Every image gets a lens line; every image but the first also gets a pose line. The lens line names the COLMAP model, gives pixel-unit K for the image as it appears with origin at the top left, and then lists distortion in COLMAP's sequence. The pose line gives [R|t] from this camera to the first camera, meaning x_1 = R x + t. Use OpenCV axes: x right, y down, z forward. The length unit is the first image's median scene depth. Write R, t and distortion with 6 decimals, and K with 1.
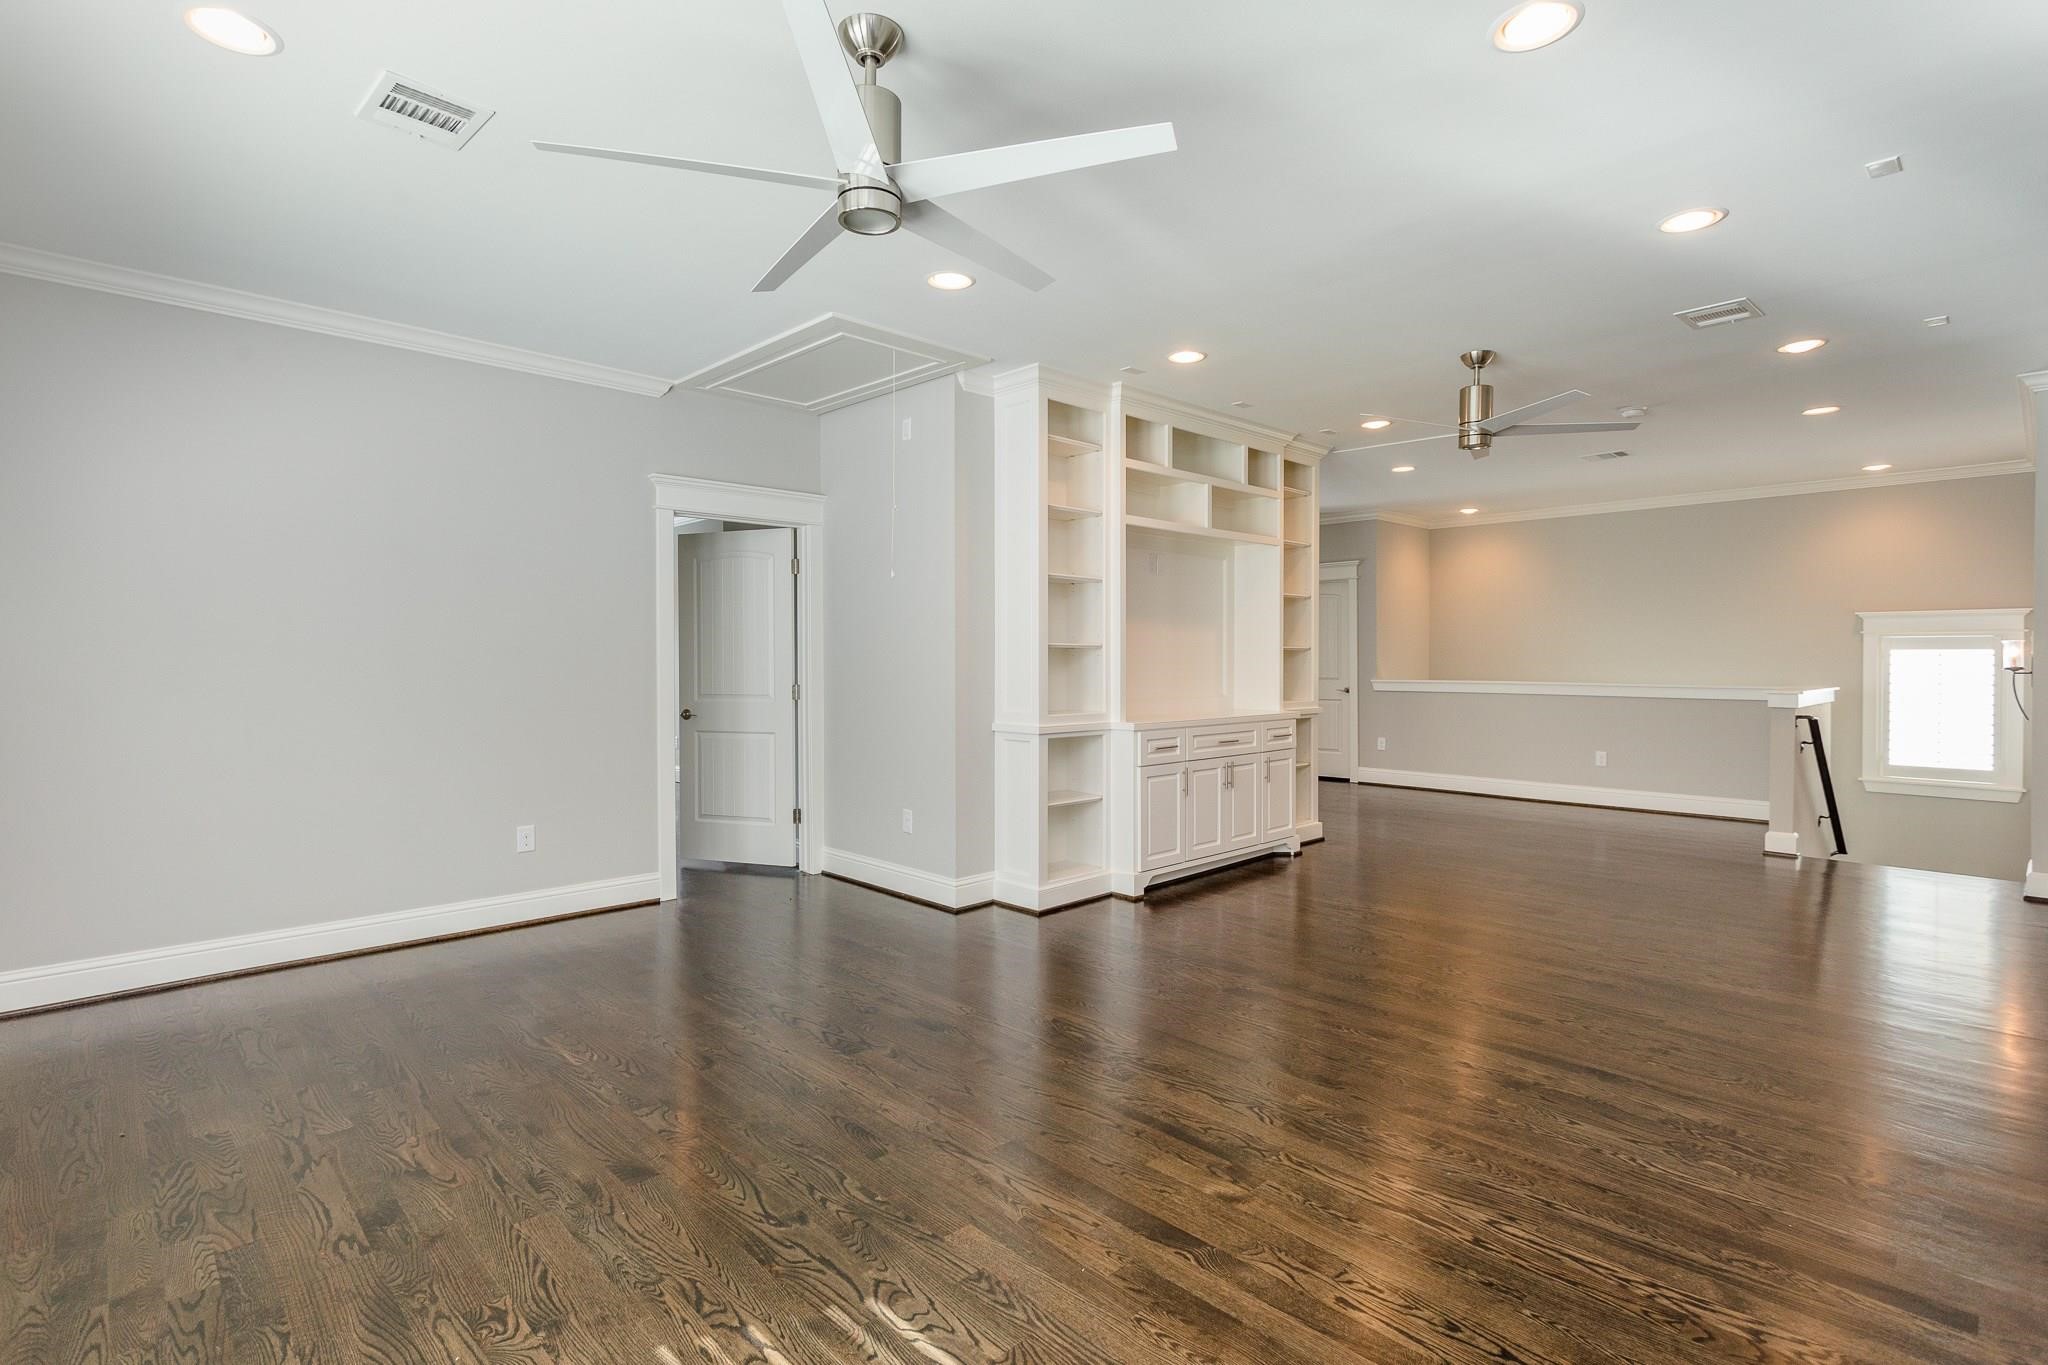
lens RADIAL K [[972.9, 0, 1004.5], [0, 972.9, 660.9], [0, 0, 1]] dist [0.003173, 0.000926]
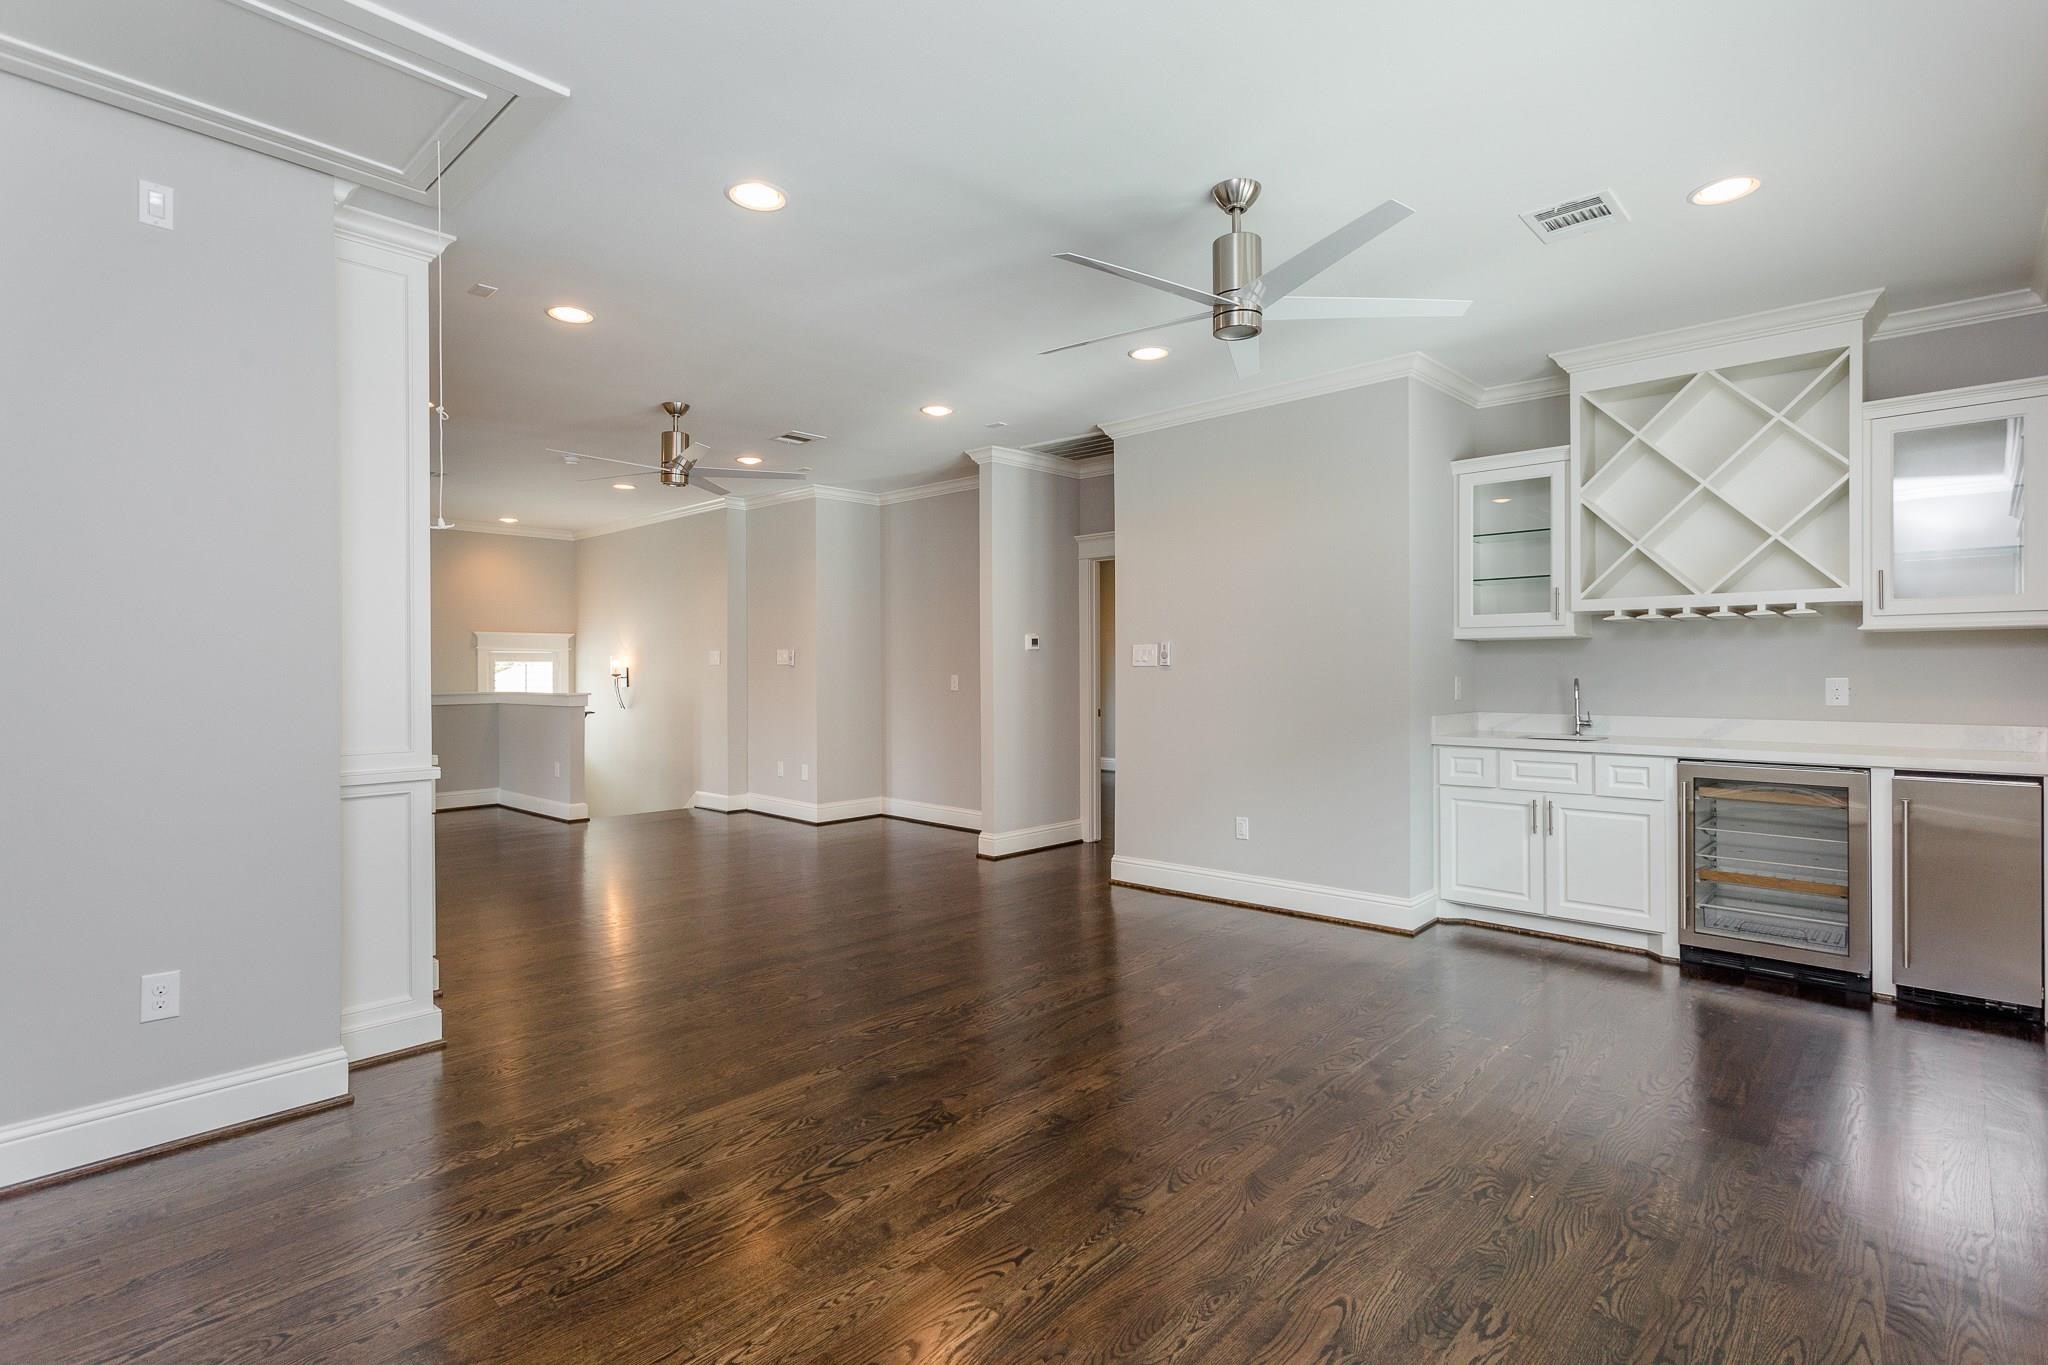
lens RADIAL K [[972.9, 0, 1004.5], [0, 972.9, 660.9], [0, 0, 1]] dist [0.003173, 0.000926]
pose [[-0.046513, 0.004388, 0.998908, -1.498248], [0.009138, 0.999950, -0.003967, -0.002687], [-0.998876, 0.008943, -0.046551, 1.436337]]
